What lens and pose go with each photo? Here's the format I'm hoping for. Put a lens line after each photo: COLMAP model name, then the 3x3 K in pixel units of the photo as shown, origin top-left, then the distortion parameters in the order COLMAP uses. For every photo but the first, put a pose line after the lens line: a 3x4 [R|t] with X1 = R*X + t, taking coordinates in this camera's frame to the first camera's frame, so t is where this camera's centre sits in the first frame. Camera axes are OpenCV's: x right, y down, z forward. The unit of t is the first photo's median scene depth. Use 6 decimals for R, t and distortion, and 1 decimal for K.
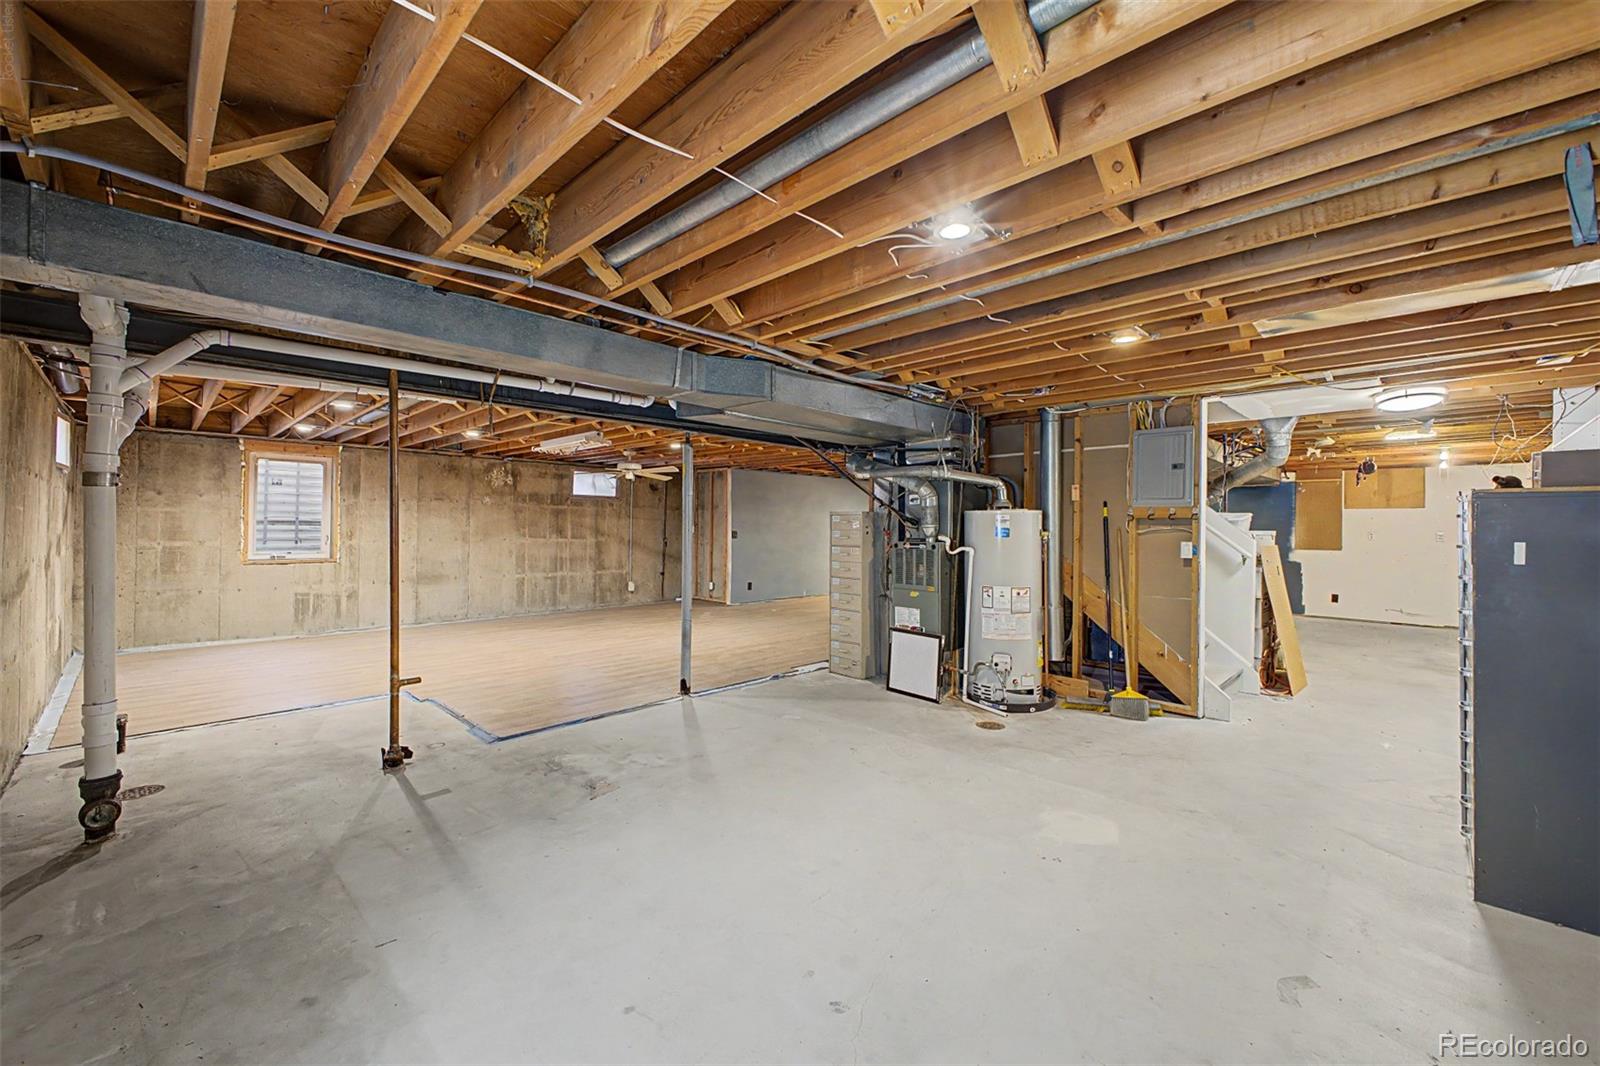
lens RADIAL K [[635.3, 0, 809.2], [0, 635.3, 528.3], [0, 0, 1]] dist [0.016755, -0.004421]
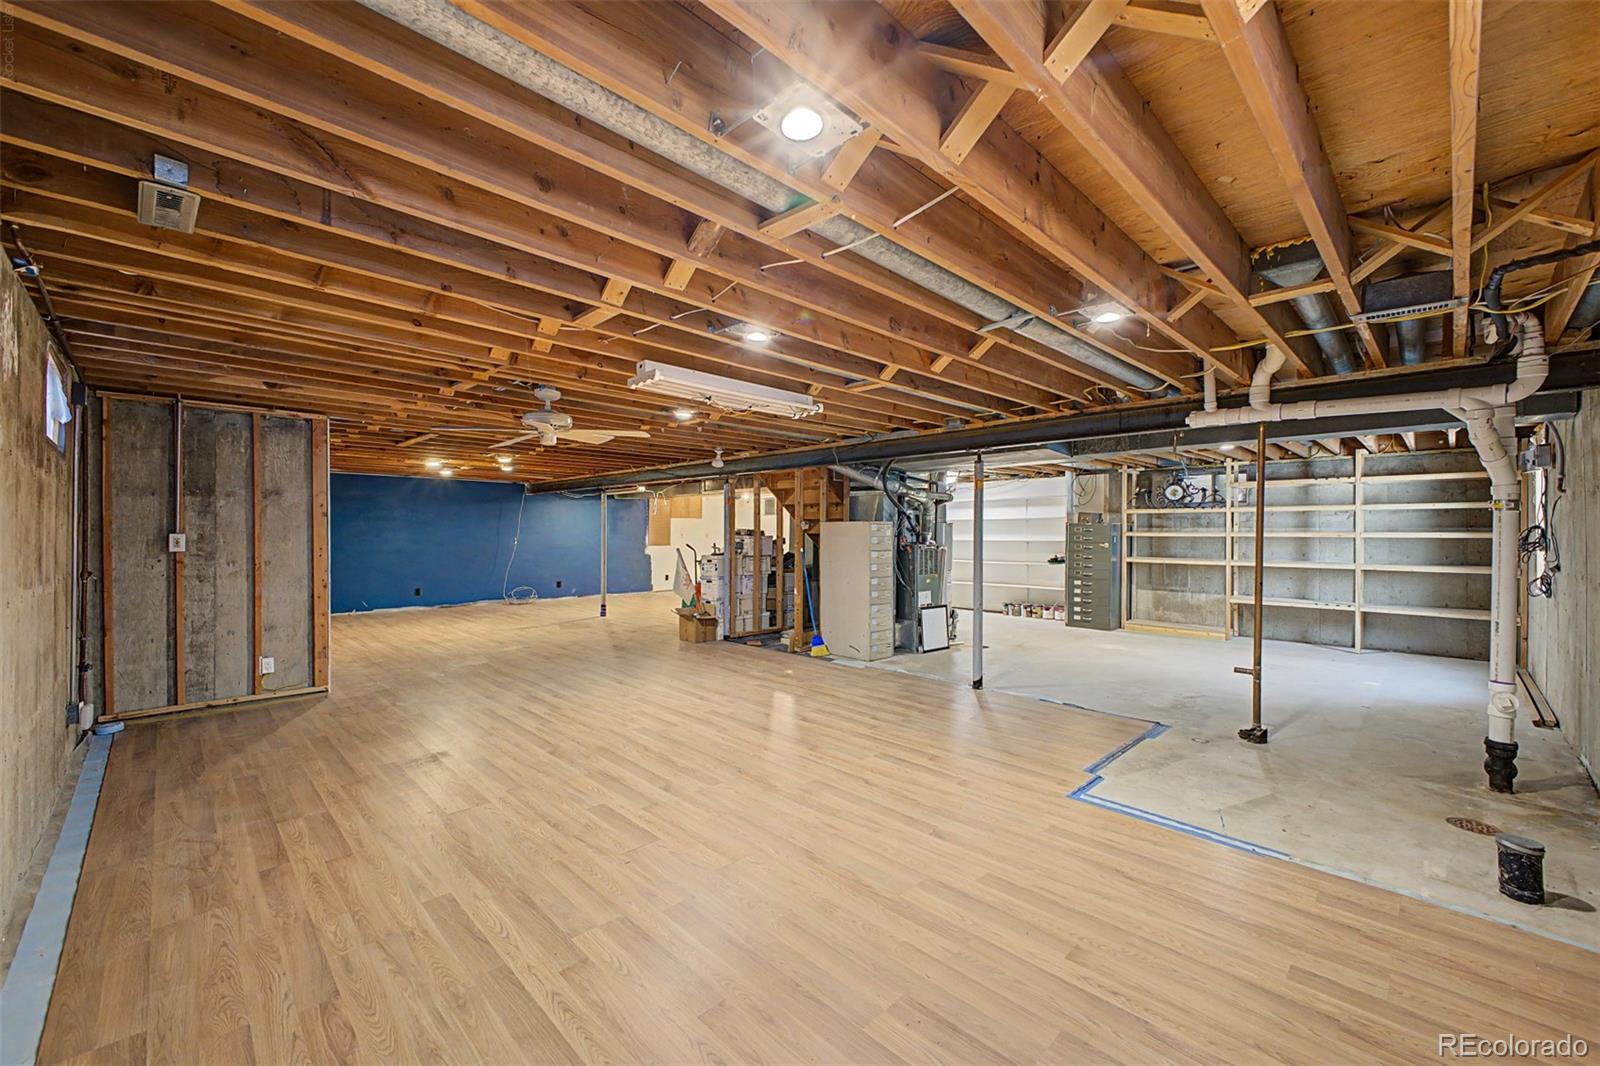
lens RADIAL K [[635.3, 0, 809.5], [0, 635.3, 533.4], [0, 0, 1]] dist [0.016755, -0.004421]
pose [[-0.001430, -0.009490, 0.999954, -1.263531], [-0.001968, 0.999953, 0.009487, -0.017123], [-0.999997, -0.001954, -0.001449, 1.262246]]
